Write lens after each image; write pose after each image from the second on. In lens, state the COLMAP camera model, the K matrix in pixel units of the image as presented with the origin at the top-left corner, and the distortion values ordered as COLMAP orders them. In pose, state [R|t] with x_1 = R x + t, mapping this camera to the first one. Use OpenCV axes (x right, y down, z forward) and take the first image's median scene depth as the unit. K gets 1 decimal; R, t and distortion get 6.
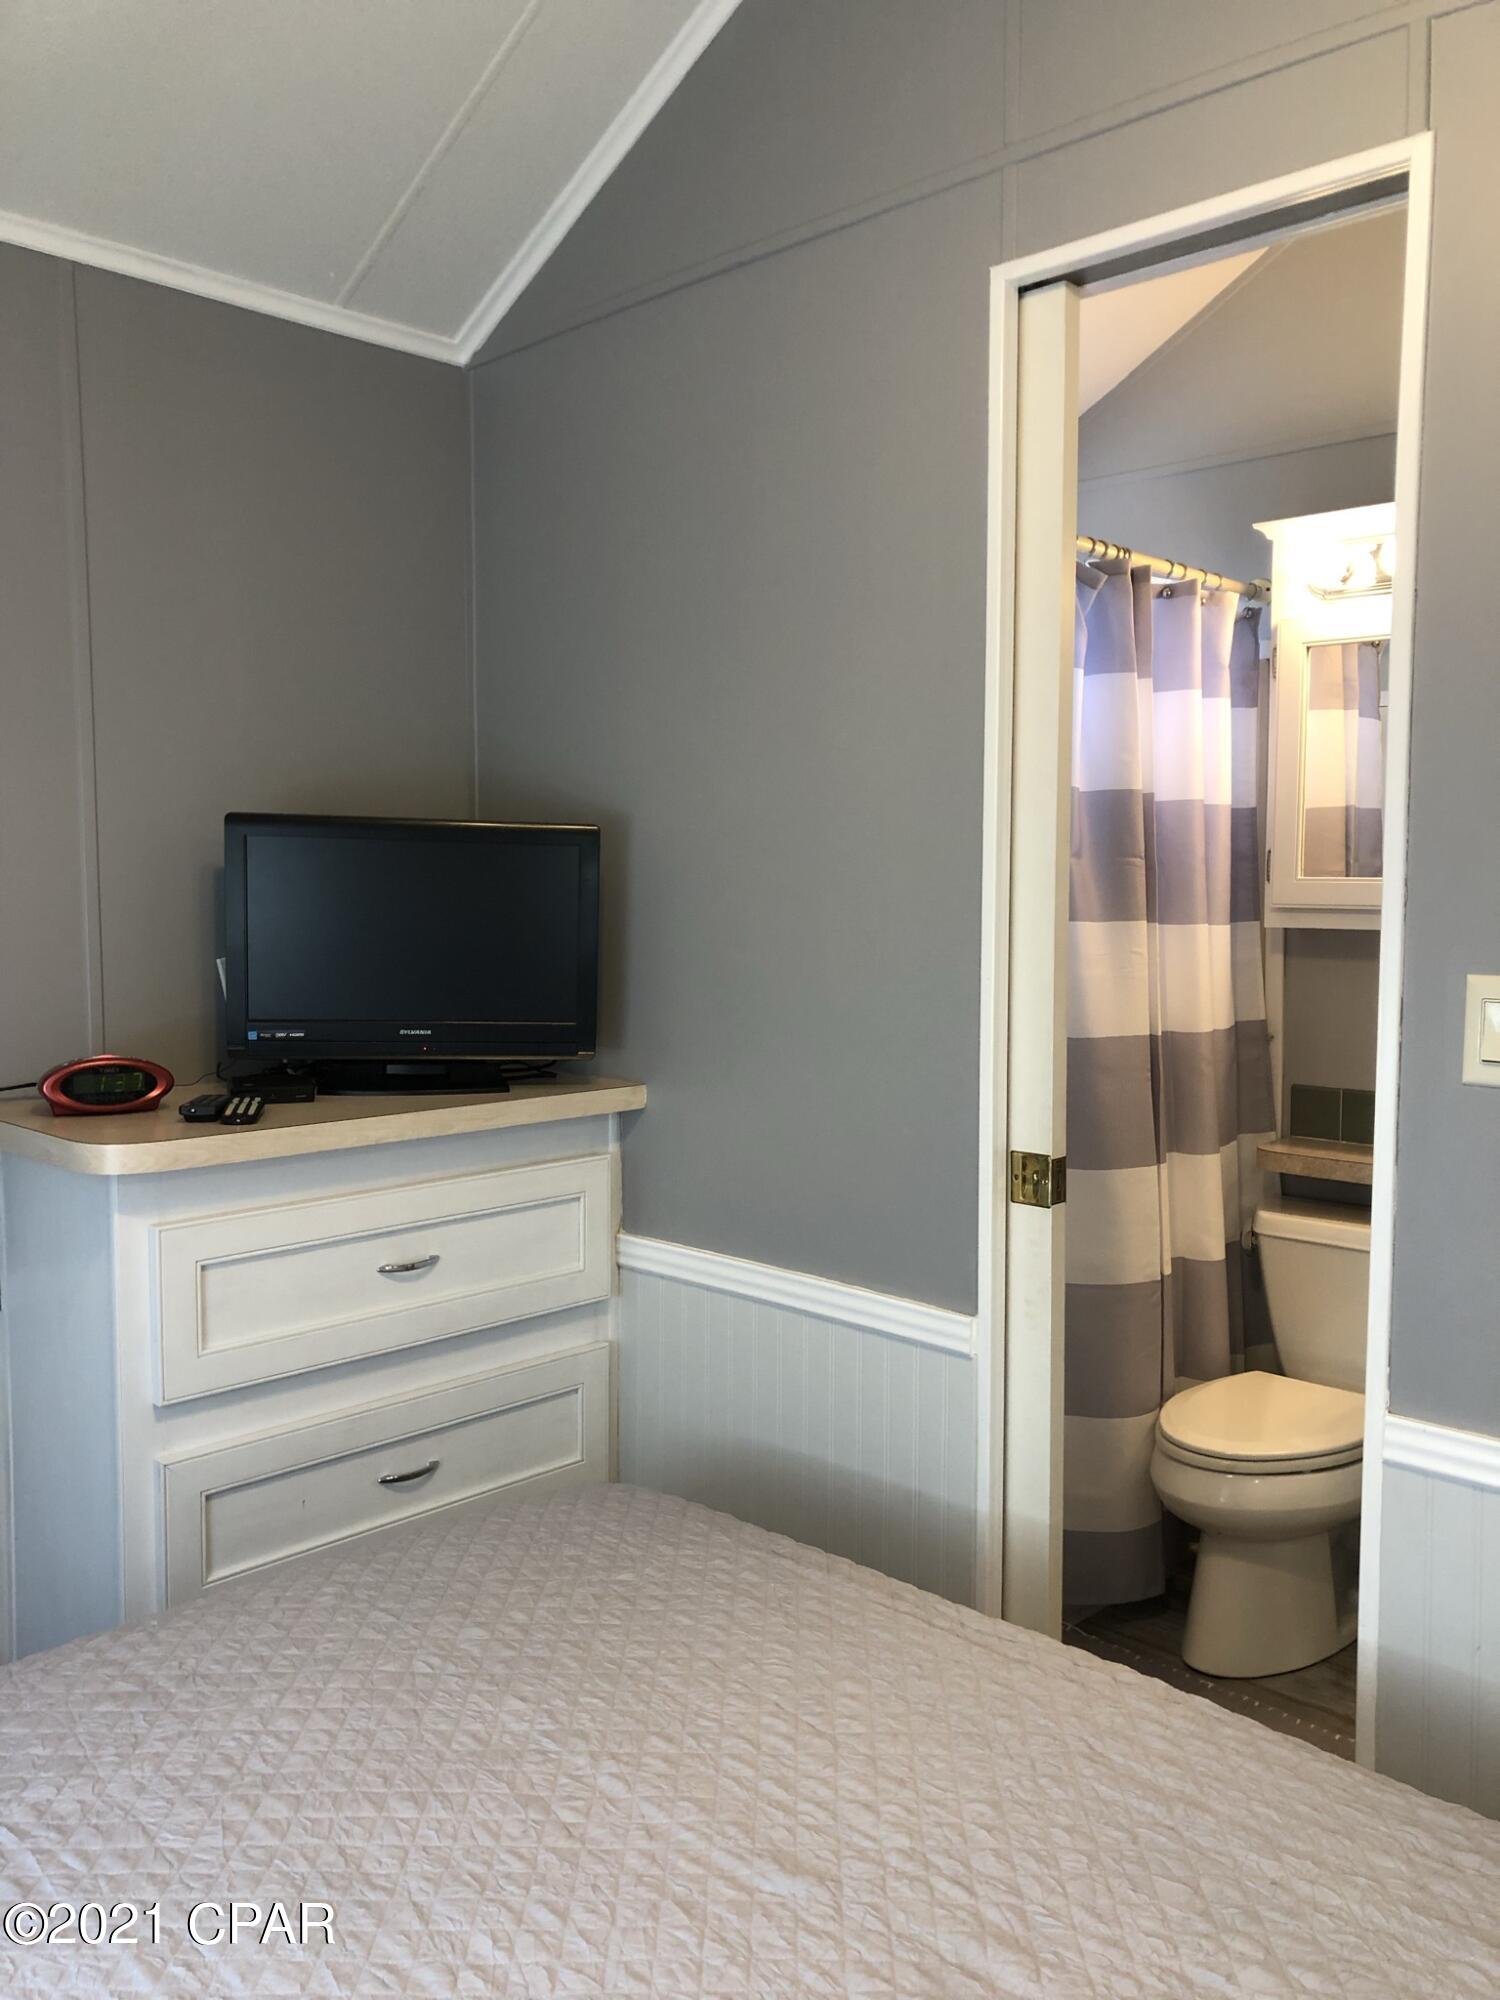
lens RADIAL K [[1663.9, 0, 750.0], [0, 1663.9, 1000.0], [0, 0, 1]] dist [-0.008516, 0.005362]
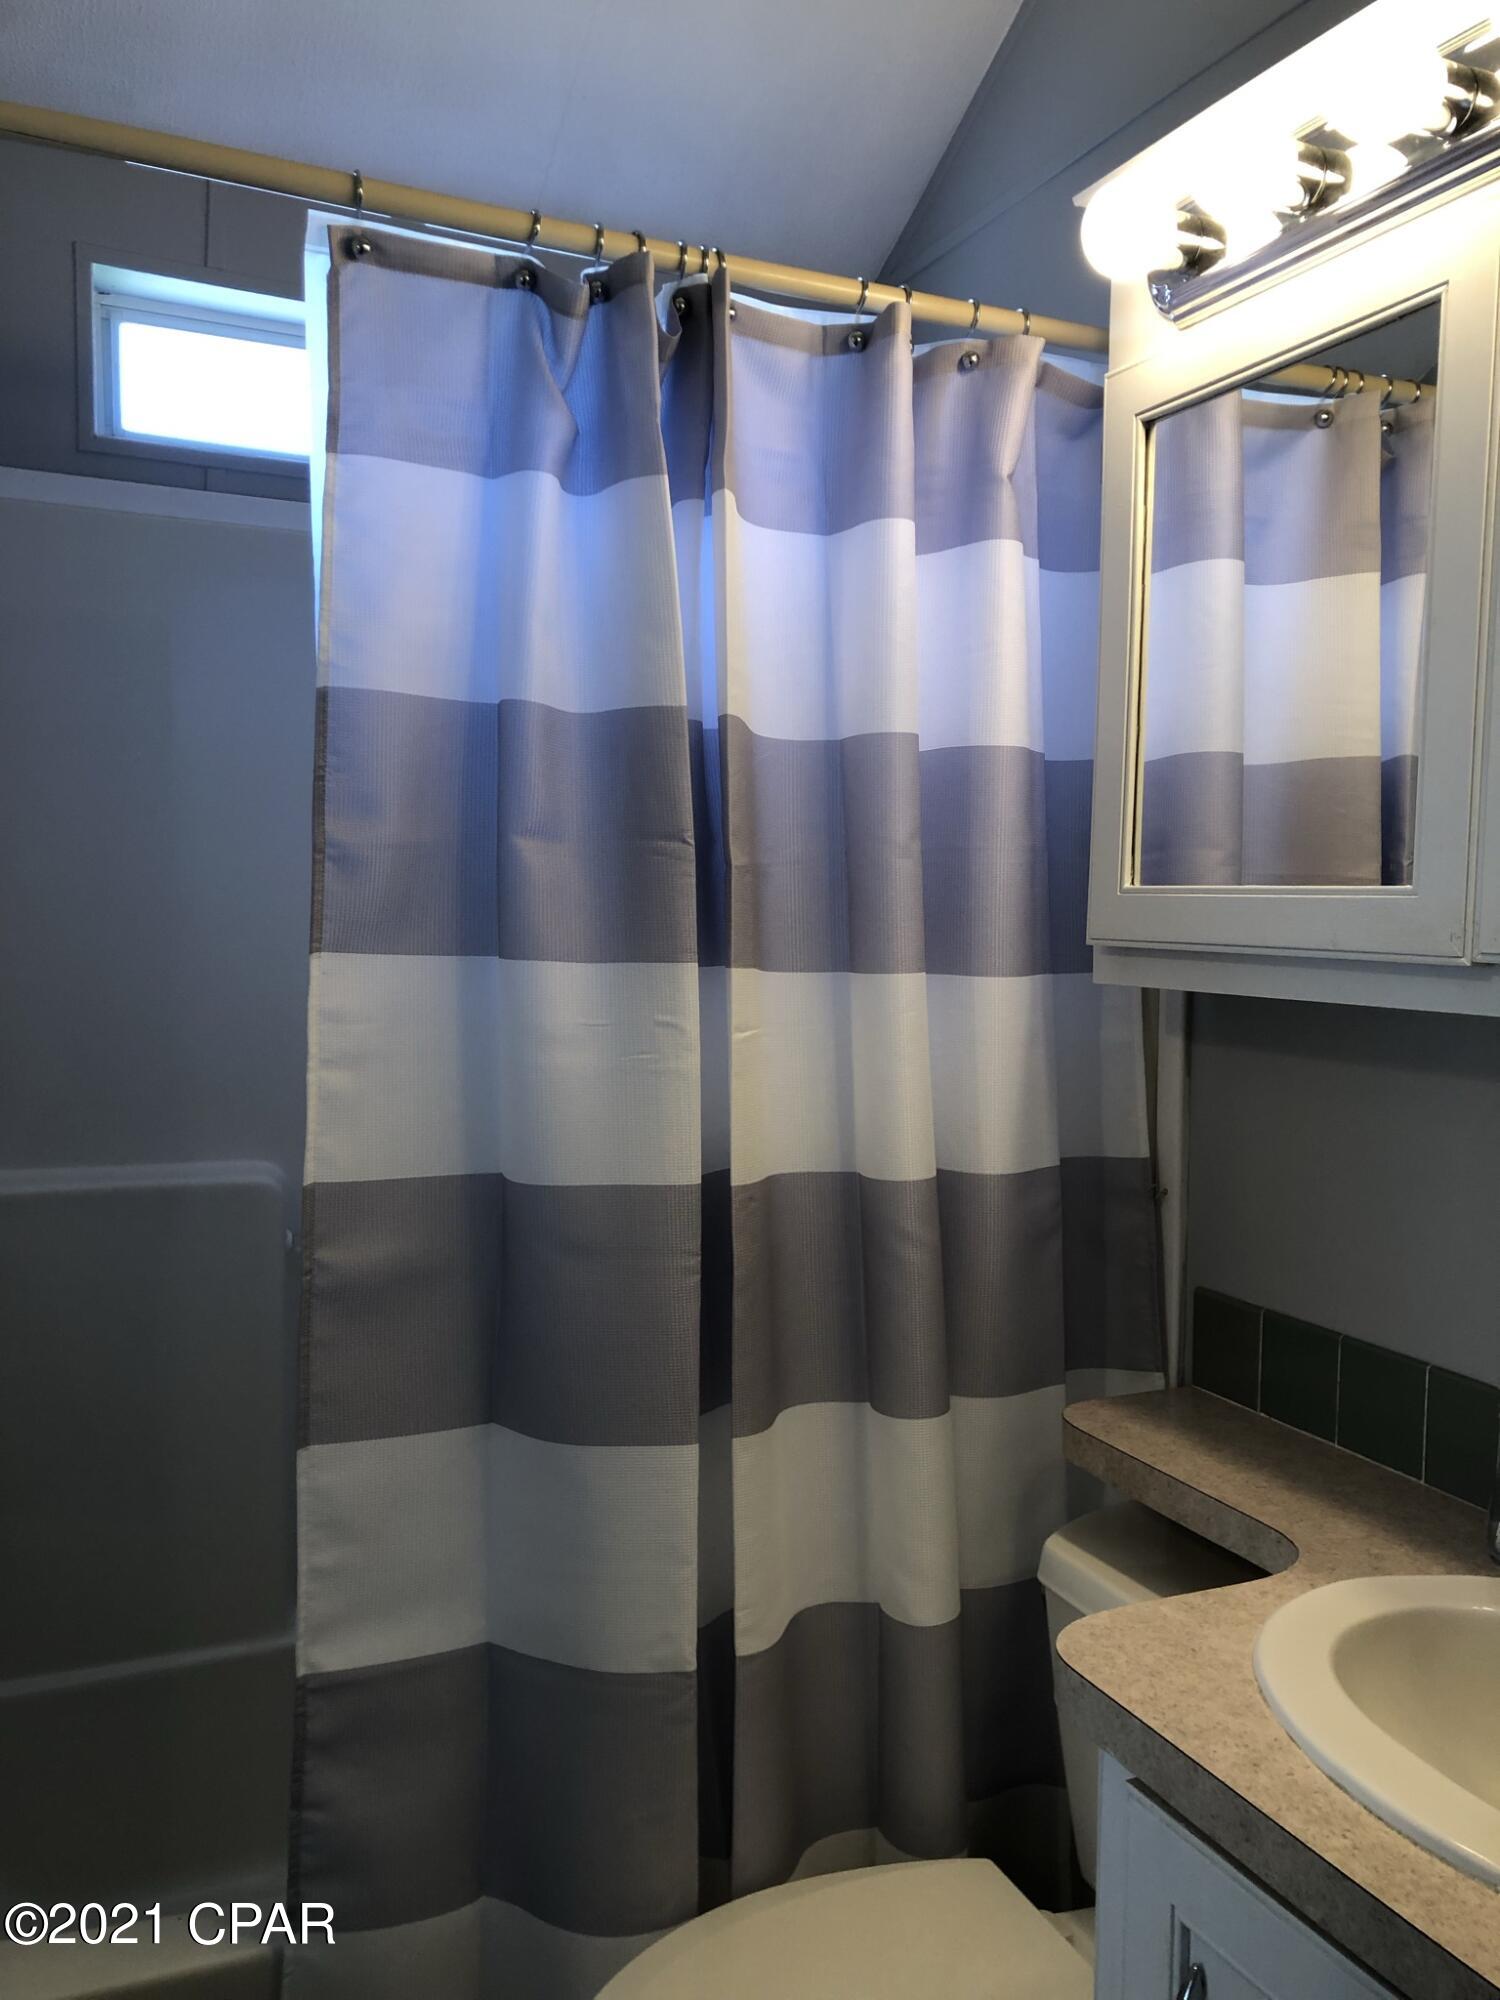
lens RADIAL K [[1663.9, 0, 750.0], [0, 1663.9, 1000.0], [0, 0, 1]] dist [-0.008516, 0.005362]
pose [[0.924779, 0.046068, -0.377704, 0.407509], [-0.048104, 0.998834, 0.004049, -0.036392], [0.377451, 0.014424, 0.925917, 0.485942]]
